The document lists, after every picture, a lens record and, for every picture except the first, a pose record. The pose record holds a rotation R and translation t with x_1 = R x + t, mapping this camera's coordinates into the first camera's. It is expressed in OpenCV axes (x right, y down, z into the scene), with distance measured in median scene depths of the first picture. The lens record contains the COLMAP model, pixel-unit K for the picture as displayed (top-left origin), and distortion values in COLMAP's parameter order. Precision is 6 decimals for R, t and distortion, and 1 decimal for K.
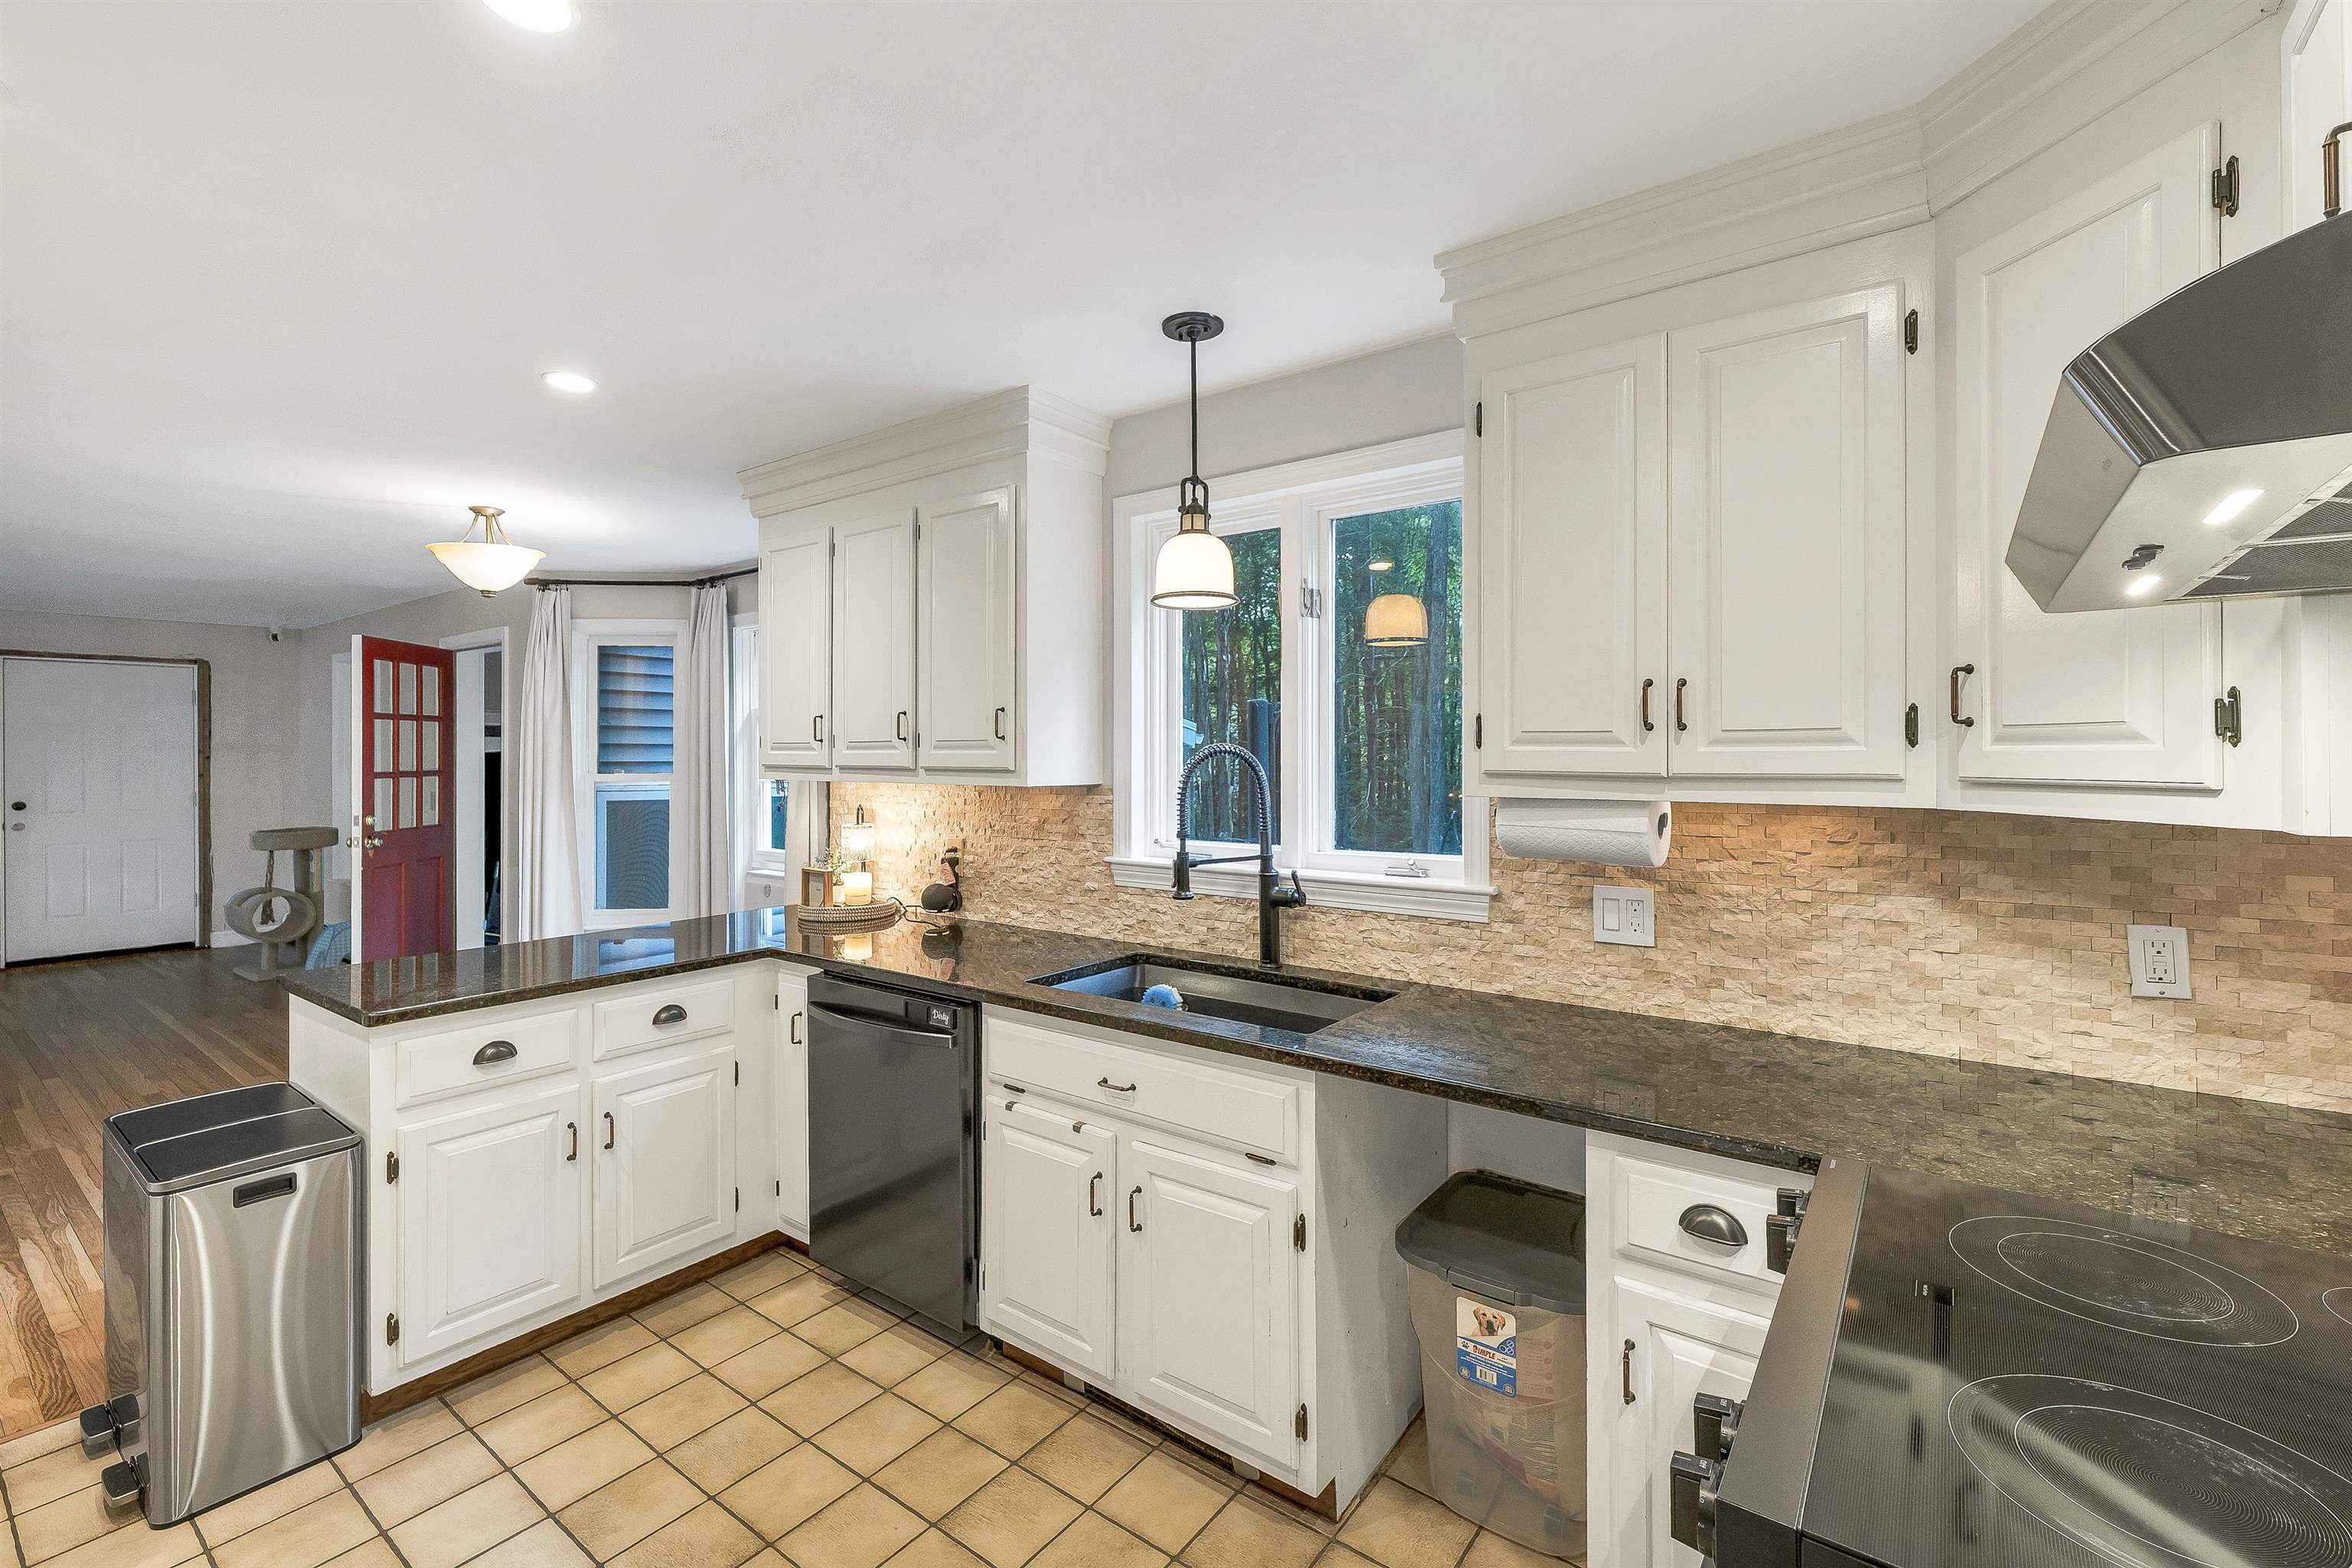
lens RADIAL K [[1005.7, 0, 1184.7], [0, 1005.7, 752.0], [0, 0, 1]] dist [0.005561, -0.001821]
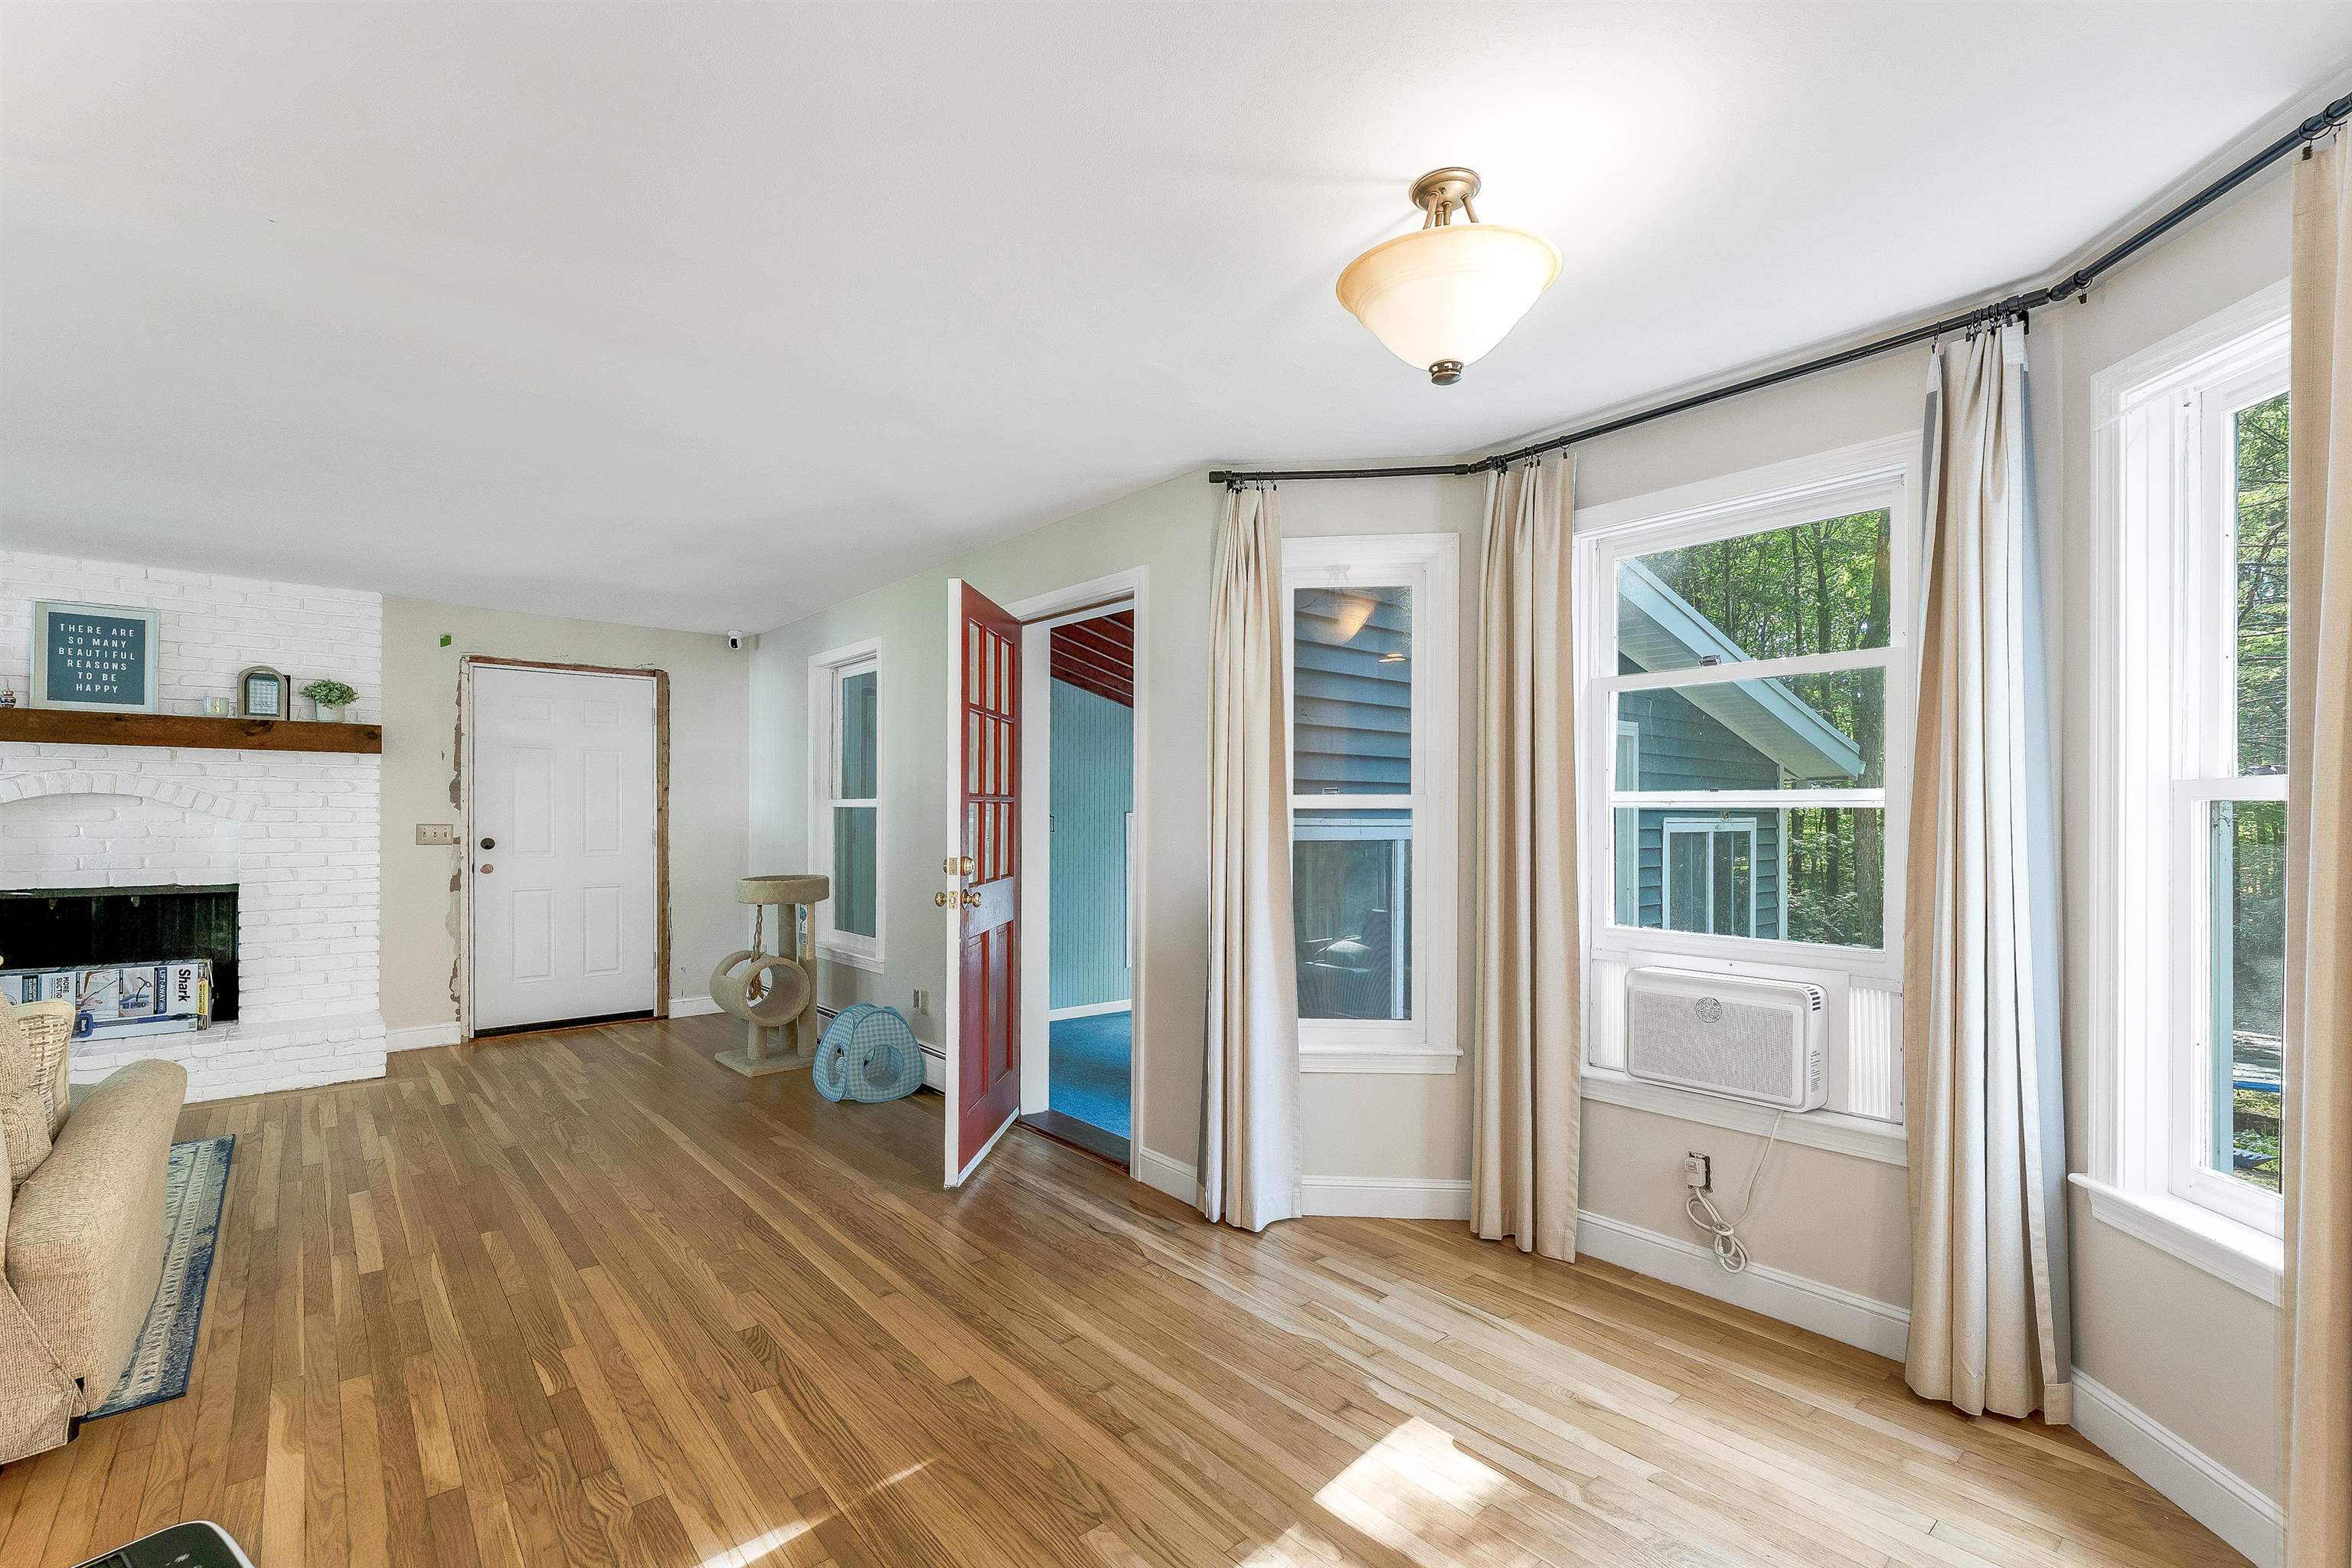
lens RADIAL K [[1005.7, 0, 1160.7], [0, 1005.7, 815.3], [0, 0, 1]] dist [0.005561, -0.001821]
pose [[0.974384, 0.003783, -0.224860, -0.547164], [-0.002611, 0.999981, 0.005511, 0.030938], [0.224877, -0.004783, 0.974375, 0.403455]]
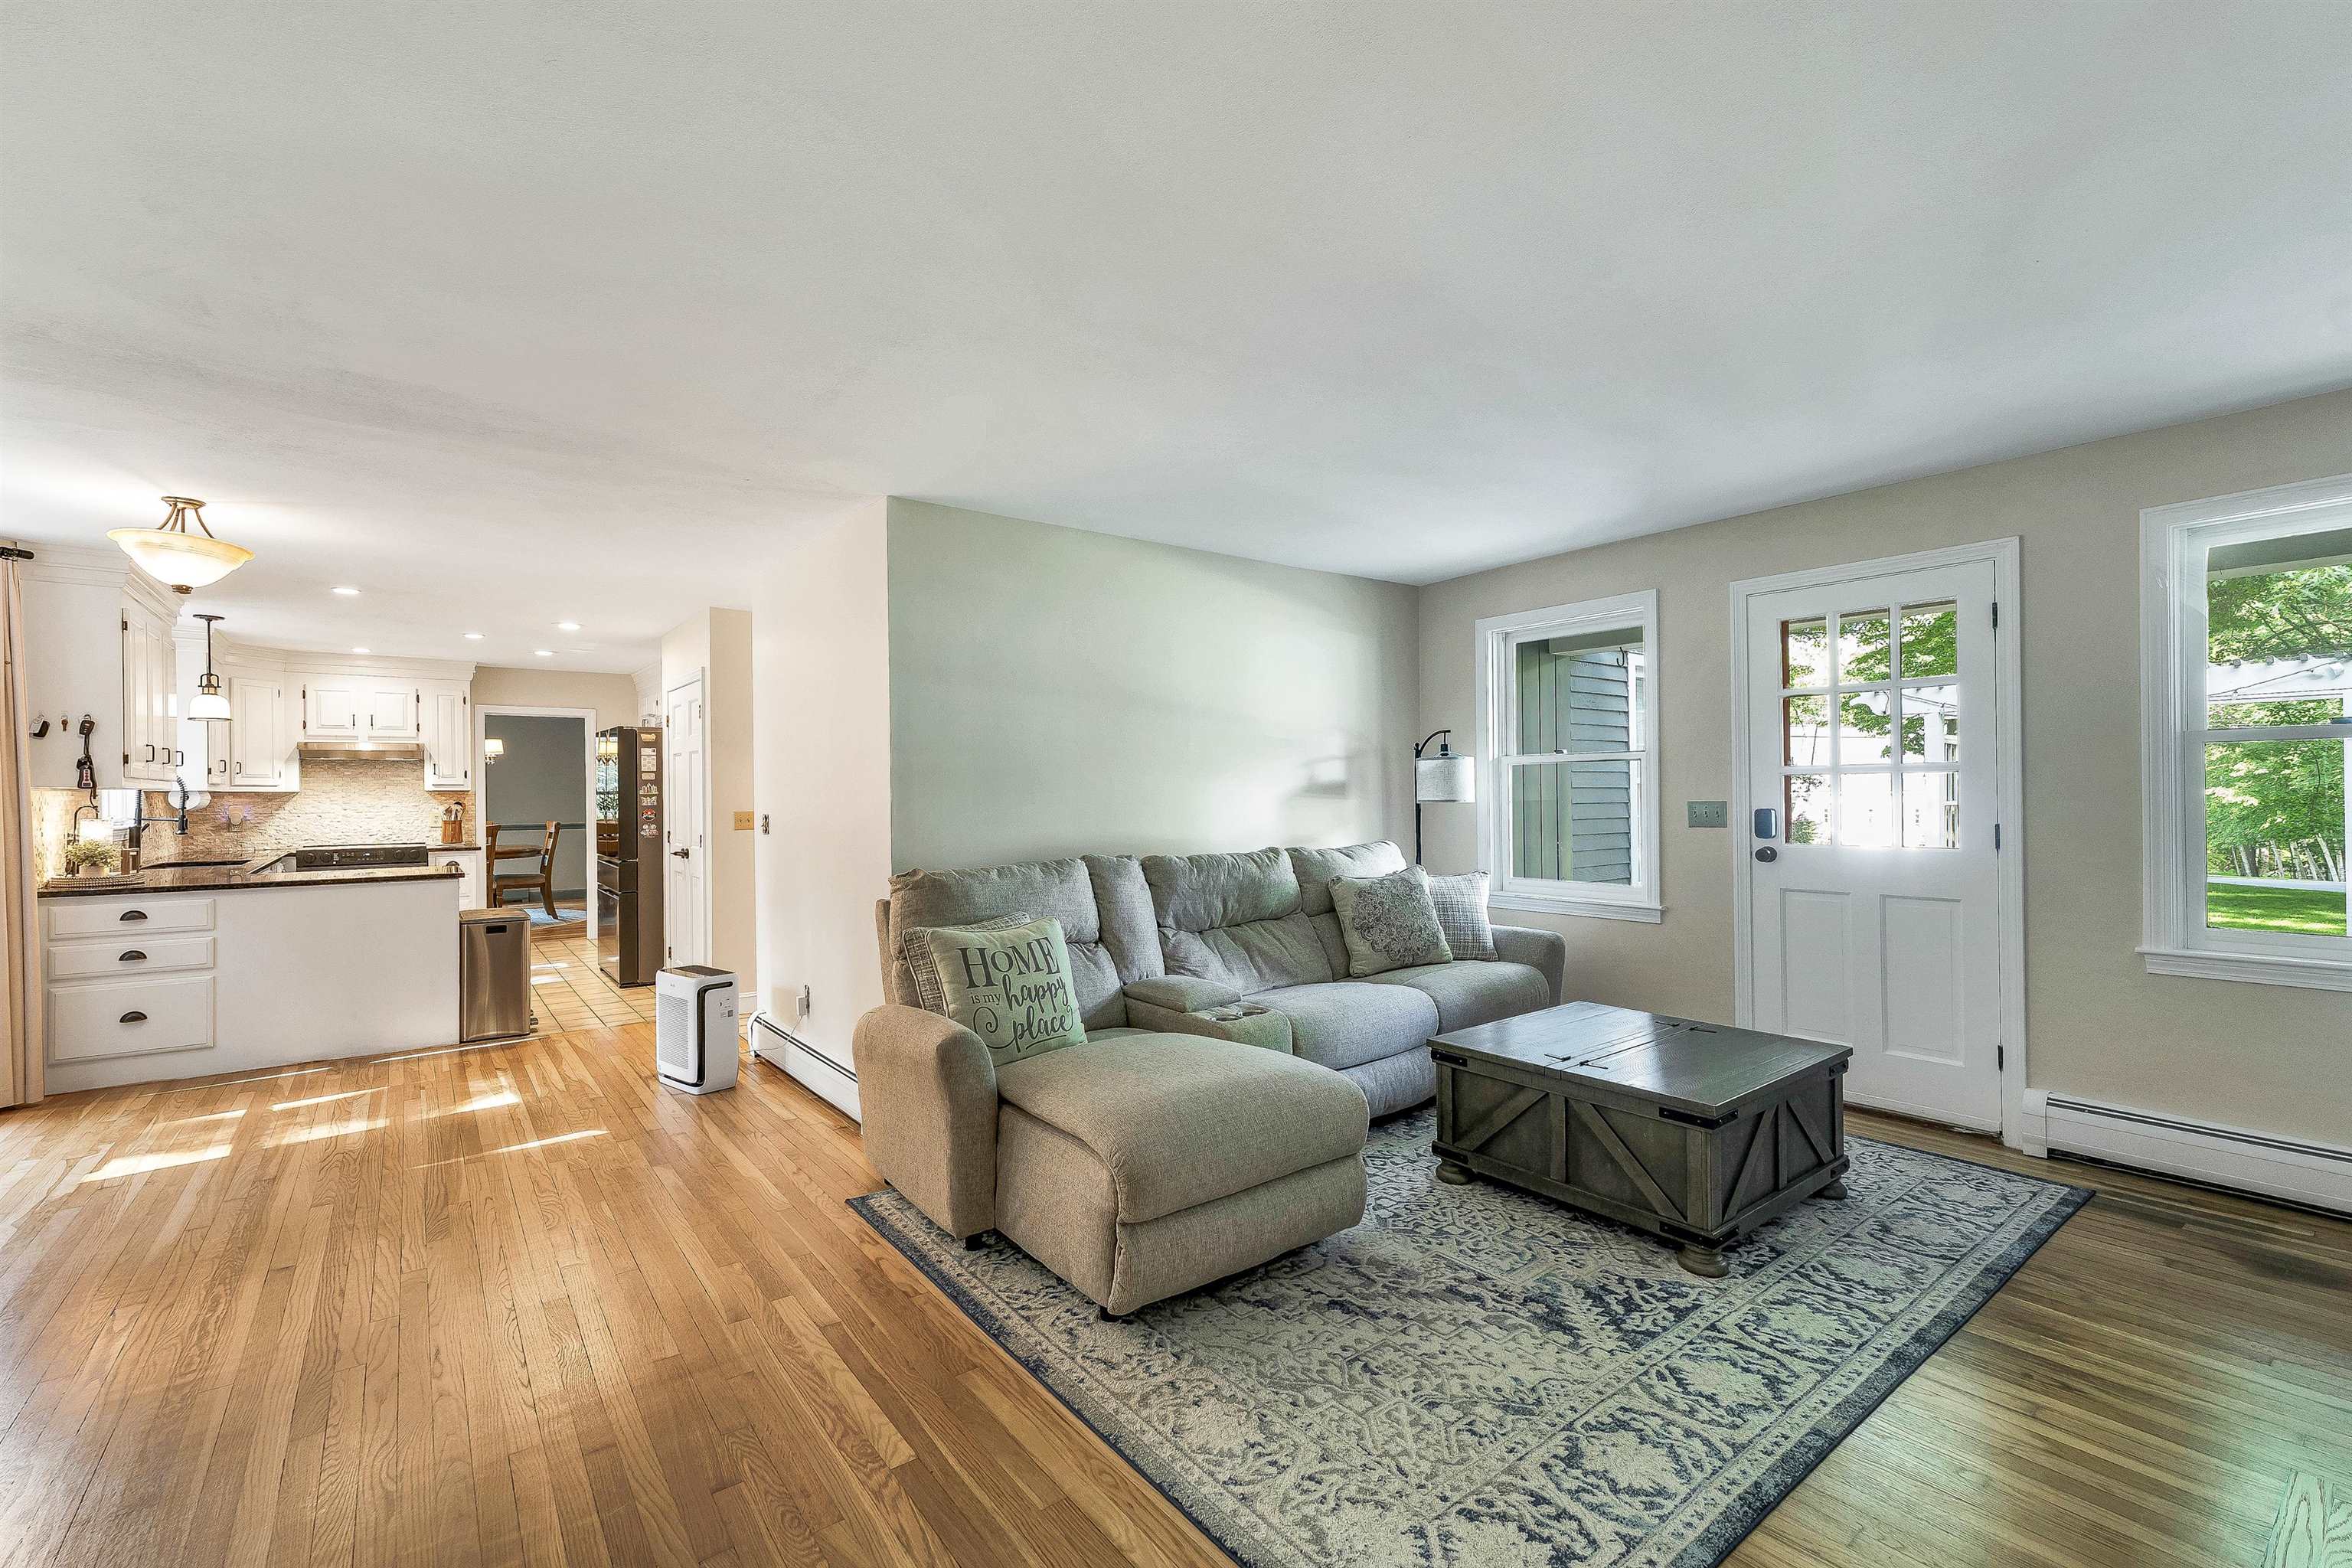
lens RADIAL K [[1005.7, 0, 1169.0], [0, 1005.7, 795.1], [0, 0, 1]] dist [0.005561, -0.001821]
pose [[-0.960176, 0.007595, 0.279293, -1.385961], [0.007990, 0.999968, 0.000278, 0.030424], [-0.279282, 0.002498, -0.960206, 1.240283]]
